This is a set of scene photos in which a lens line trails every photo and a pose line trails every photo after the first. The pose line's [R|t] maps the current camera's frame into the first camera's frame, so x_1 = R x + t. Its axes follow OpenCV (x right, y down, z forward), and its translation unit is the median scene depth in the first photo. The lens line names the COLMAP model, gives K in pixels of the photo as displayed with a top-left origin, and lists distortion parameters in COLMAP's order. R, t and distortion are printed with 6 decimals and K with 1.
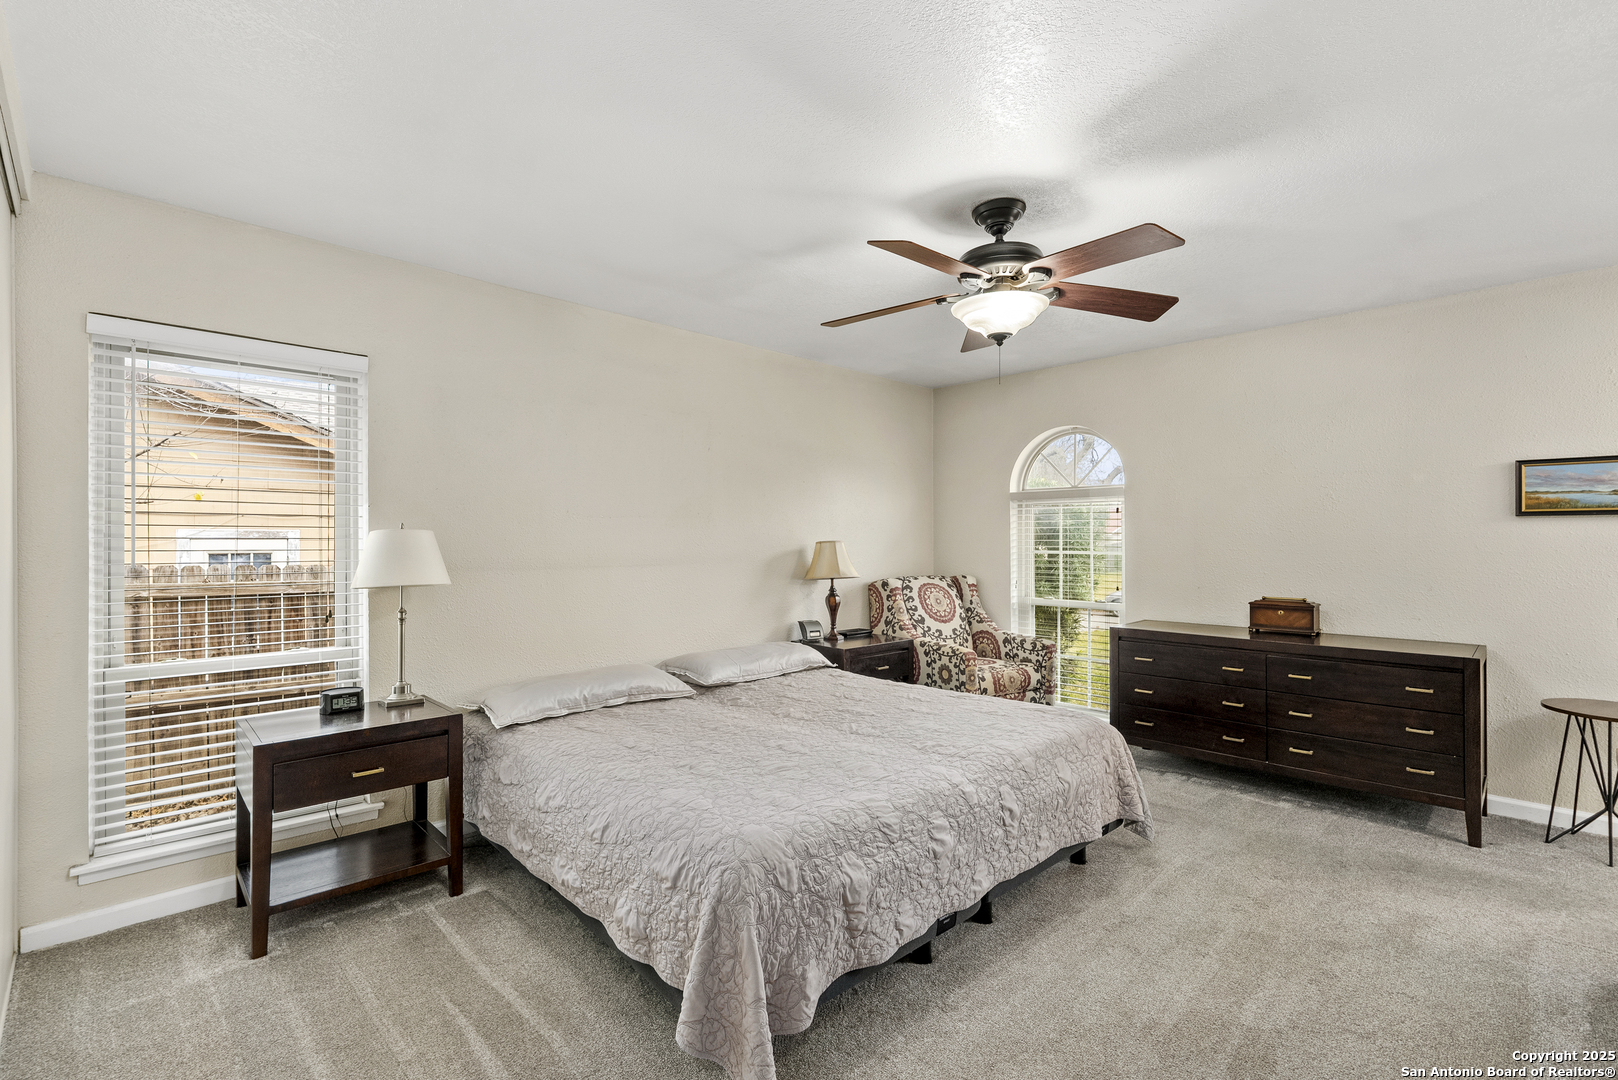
lens RADIAL K [[742.4, 0, 809.0], [0, 742.4, 540.0], [0, 0, 1]] dist [-0.000486, 0.000190]
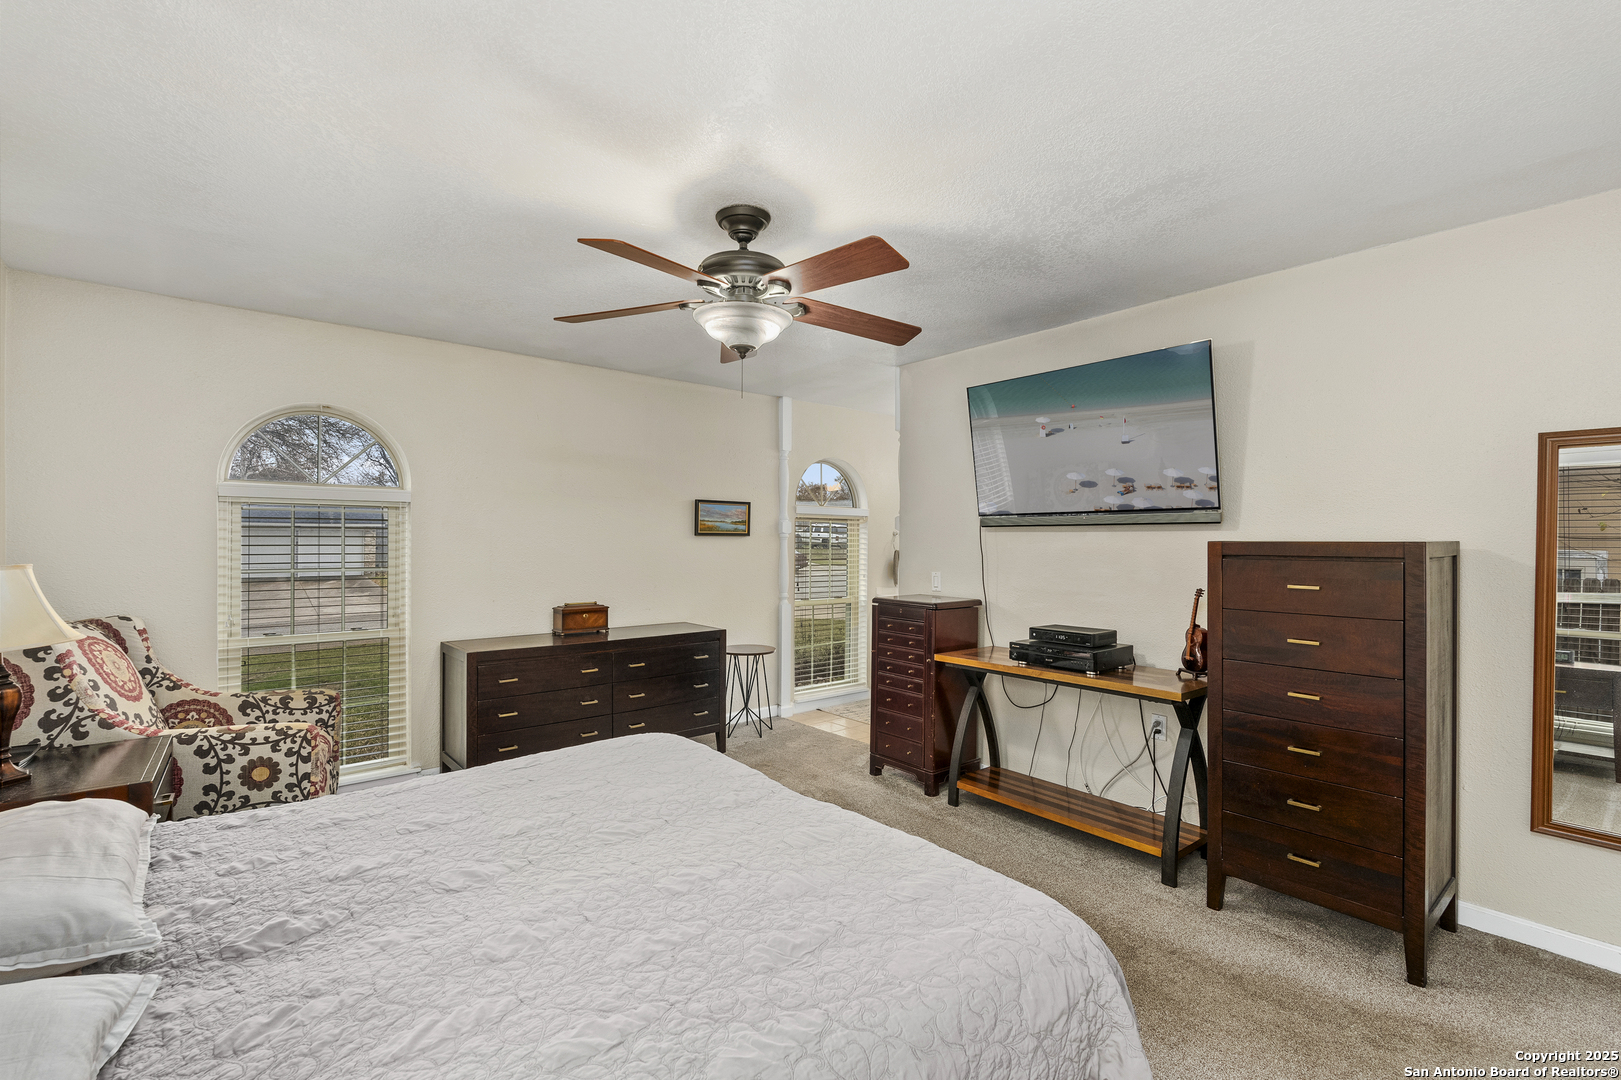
lens RADIAL K [[723.2, 0, 806.8], [0, 723.2, 530.9], [0, 0, 1]] dist [-0.004001, 0.000102]
pose [[0.060998, 0.015272, 0.998021, -0.437745], [0.000100, 0.999883, -0.015307, -0.015206], [-0.998138, 0.001034, 0.060989, 0.557654]]
